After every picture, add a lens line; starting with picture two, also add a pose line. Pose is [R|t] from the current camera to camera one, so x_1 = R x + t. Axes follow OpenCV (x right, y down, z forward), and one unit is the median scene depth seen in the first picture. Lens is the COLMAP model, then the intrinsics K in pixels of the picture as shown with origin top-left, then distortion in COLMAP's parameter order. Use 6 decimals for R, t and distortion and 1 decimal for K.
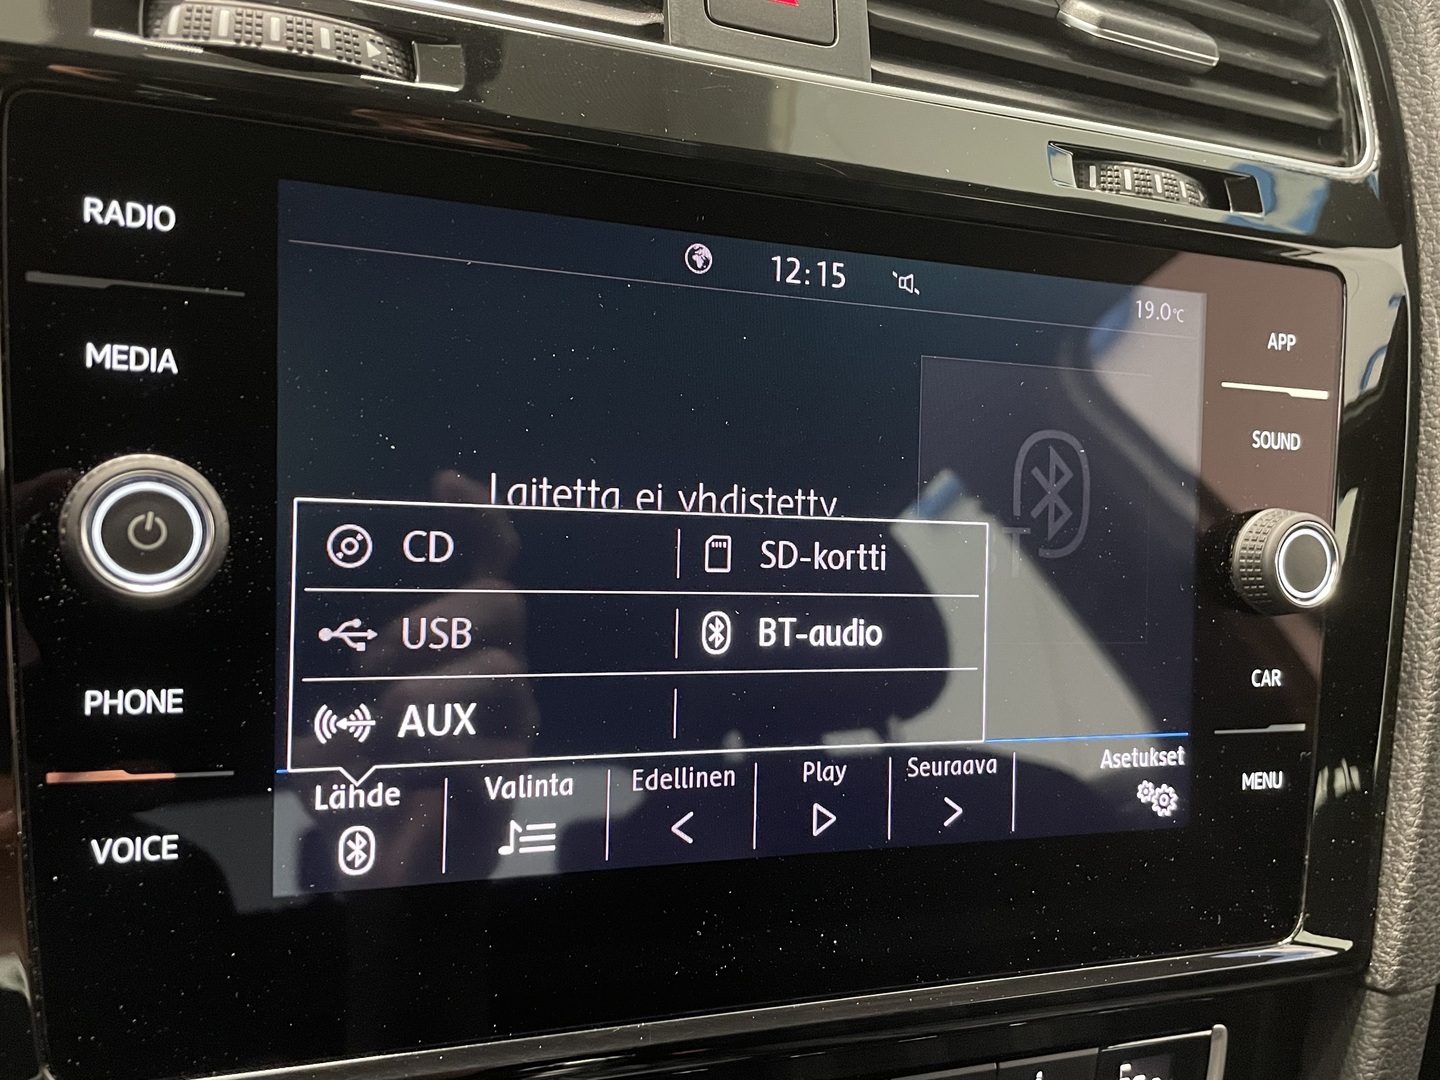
lens RADIAL K [[1300.2, 0, 711.2], [0, 1300.2, 545.2], [0, 0, 1]] dist [0.063411, -0.097520]
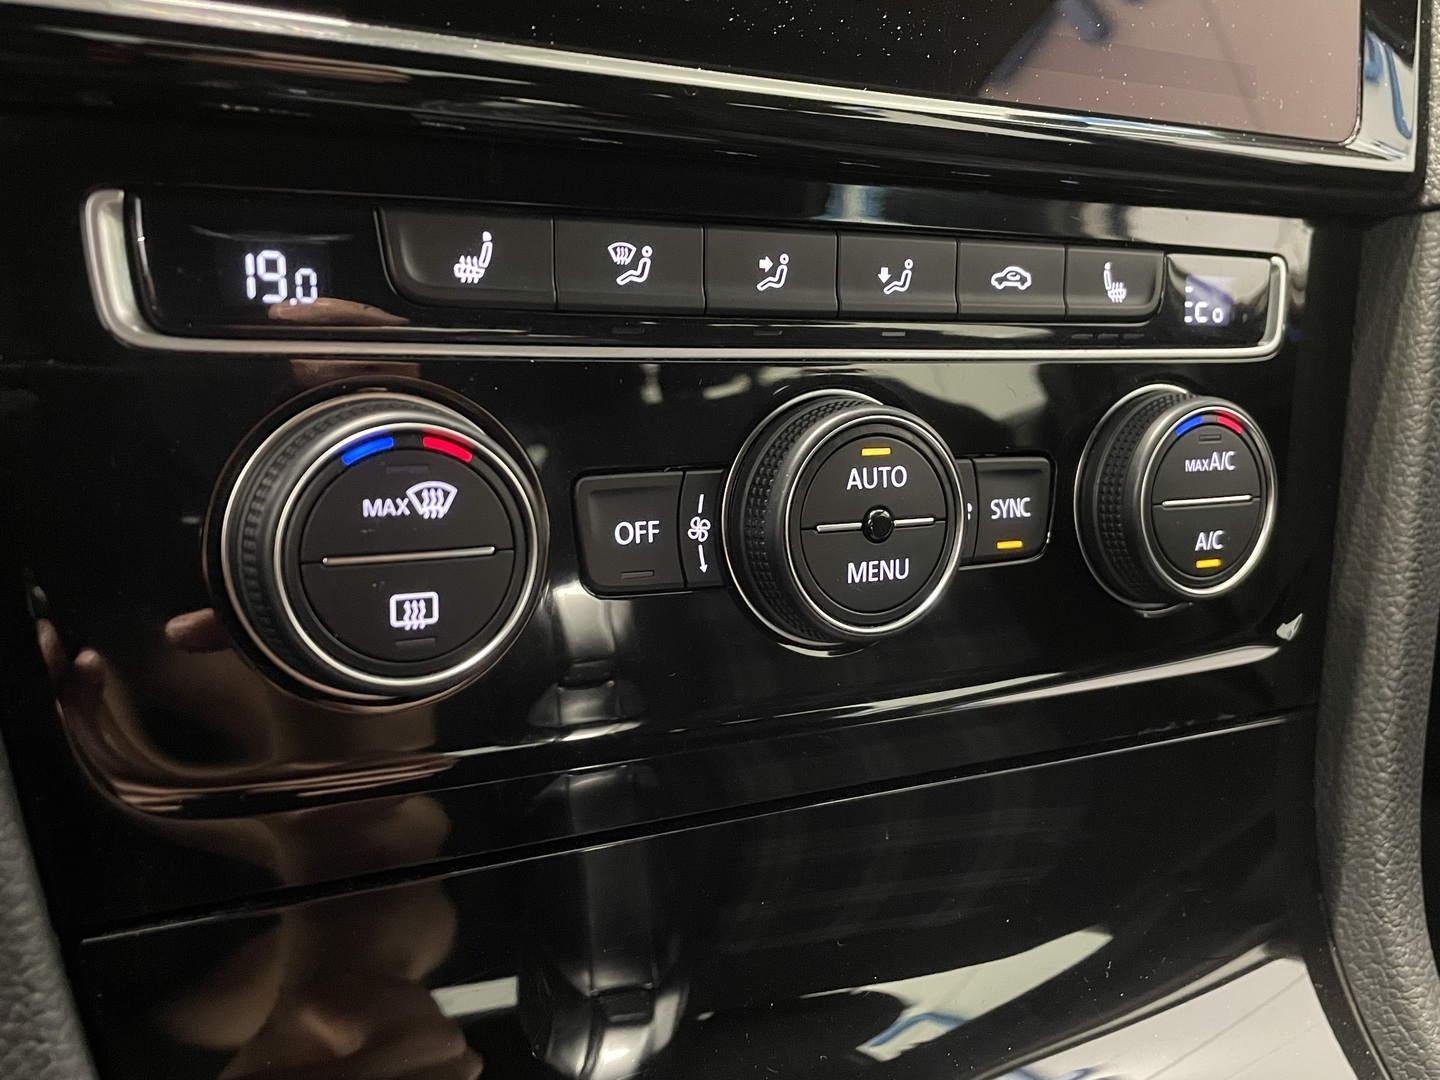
lens RADIAL K [[1300.2, 0, 724.4], [0, 1300.2, 542.1], [0, 0, 1]] dist [0.063411, -0.097520]
pose [[0.992755, -0.069362, 0.098113, -0.127318], [0.067217, 0.997425, 0.025013, 0.584151], [-0.099595, -0.018237, 0.994861, 0.112444]]
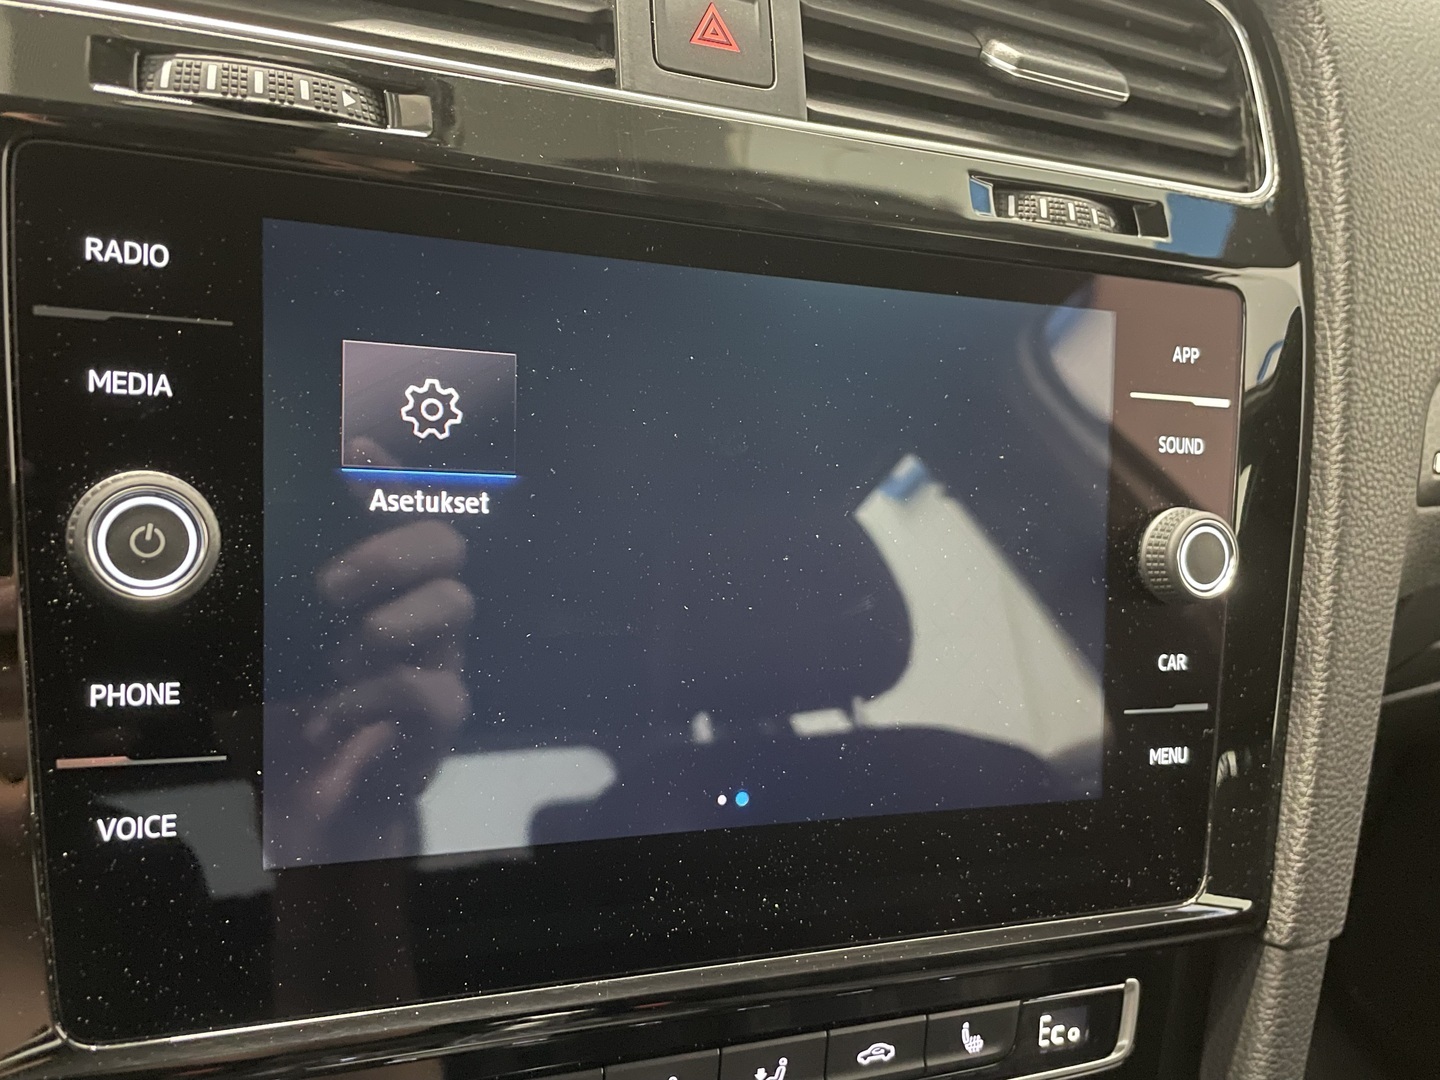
lens RADIAL K [[1300.2, 0, 720.8], [0, 1300.2, 539.5], [0, 0, 1]] dist [0.063411, -0.097520]
pose [[0.999593, -0.004969, 0.028107, 0.017445], [0.004687, 0.999938, 0.010087, -0.015400], [-0.028156, -0.009951, 0.999554, -0.090034]]
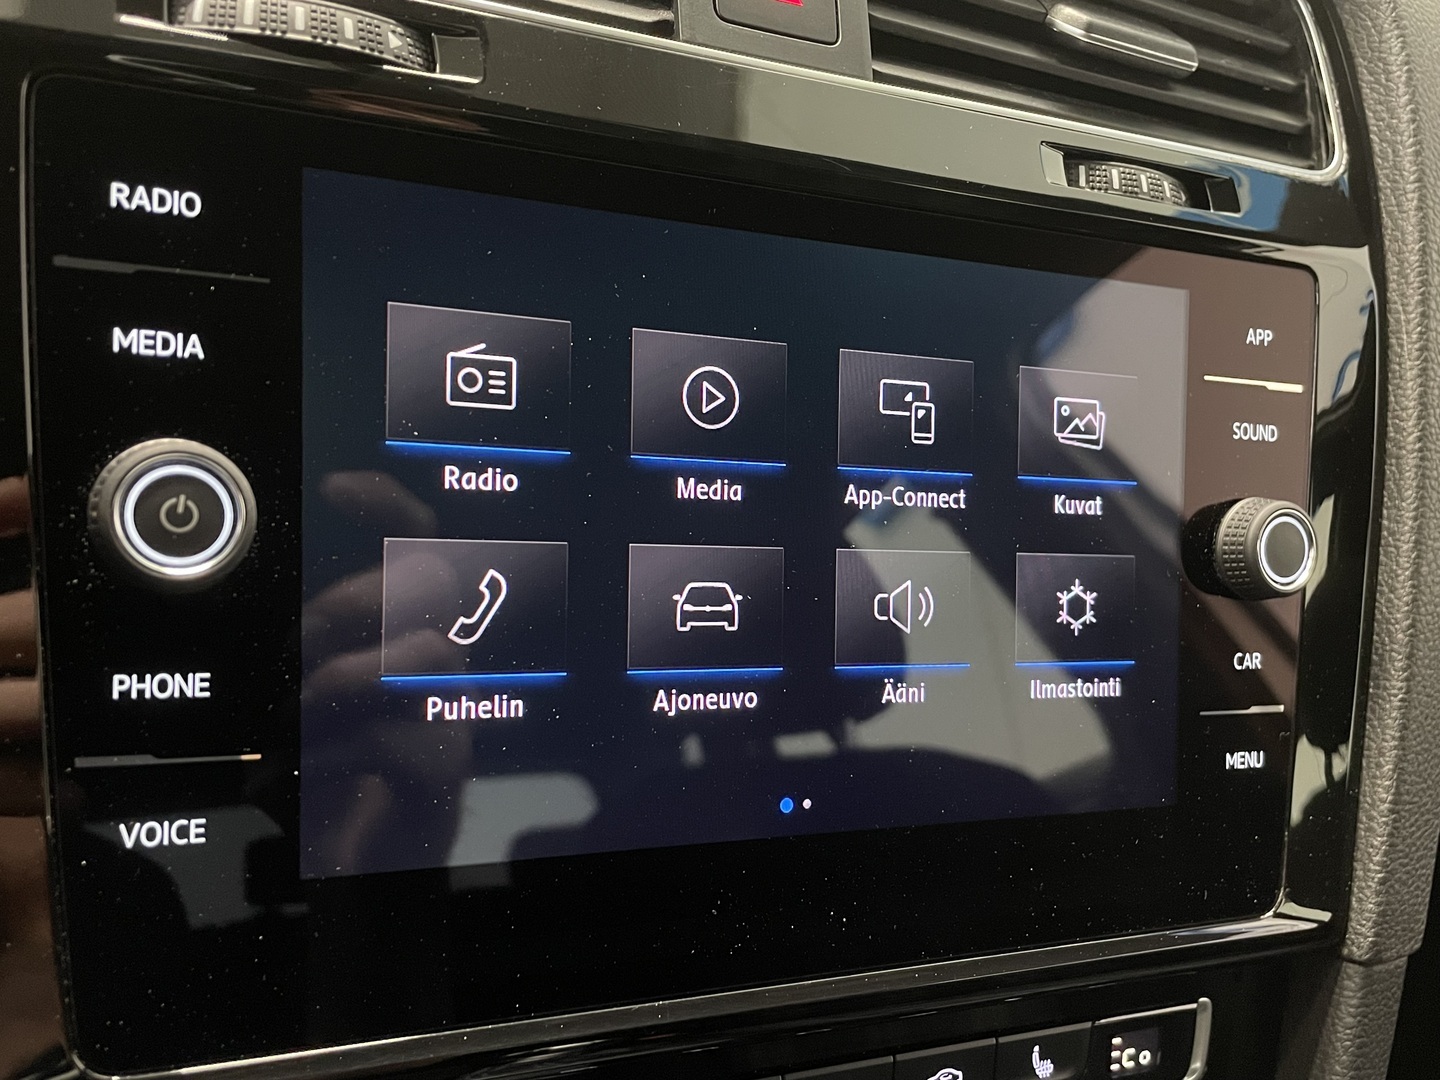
lens RADIAL K [[1300.2, 0, 717.2], [0, 1300.2, 547.0], [0, 0, 1]] dist [0.063411, -0.097520]
pose [[0.998787, -0.004965, 0.048993, -0.049919], [0.005267, 0.999968, -0.006049, 0.016630], [-0.048962, 0.006299, 0.998781, -0.016486]]
